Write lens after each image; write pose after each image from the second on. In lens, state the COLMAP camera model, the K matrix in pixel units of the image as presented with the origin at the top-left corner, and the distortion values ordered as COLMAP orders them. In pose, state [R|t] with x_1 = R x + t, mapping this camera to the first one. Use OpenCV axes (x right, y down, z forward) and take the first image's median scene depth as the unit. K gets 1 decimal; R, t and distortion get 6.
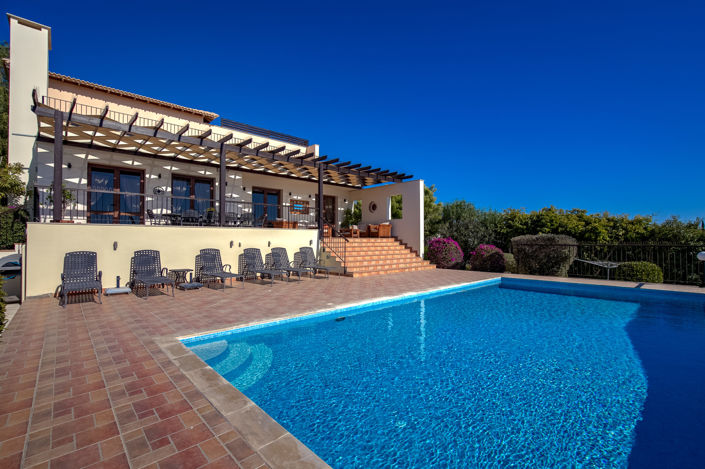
lens RADIAL K [[325.2, 0, 349.7], [0, 325.2, 234.8], [0, 0, 1]] dist [-0.012032, 0.001242]
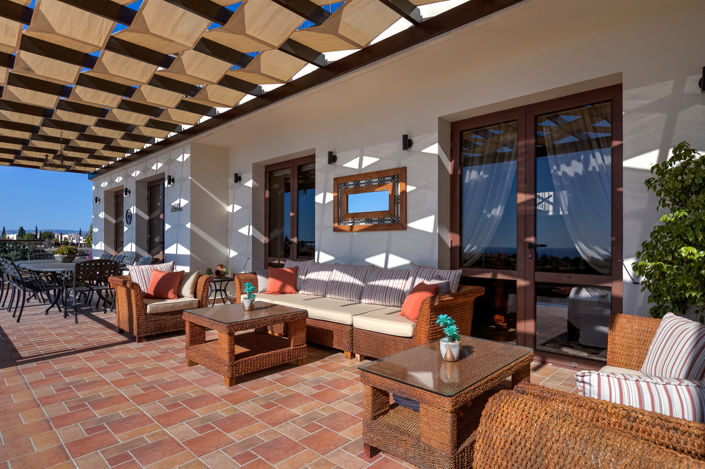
lens RADIAL K [[394.3, 0, 347.9], [0, 394.3, 236.6], [0, 0, 1]] dist [0.030074, 0.001279]
pose [[0.062953, -0.007228, -0.997990, 0.136075], [0.021407, 0.999753, -0.005891, -0.061165], [0.997787, -0.020994, 0.063093, 1.014218]]
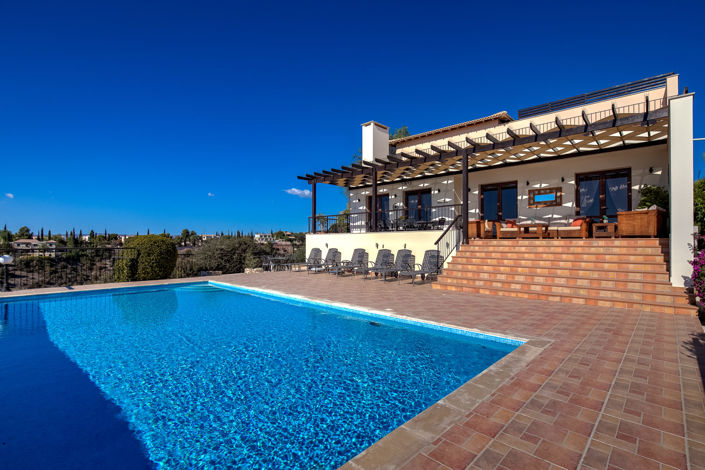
lens RADIAL K [[325.2, 0, 354.7], [0, 325.2, 241.1], [0, 0, 1]] dist [-0.012032, 0.001242]
pose [[0.065255, -0.002972, -0.997864, 0.578870], [0.015279, 0.999881, -0.001979, 0.008519], [0.997752, -0.015117, 0.065293, 0.544960]]
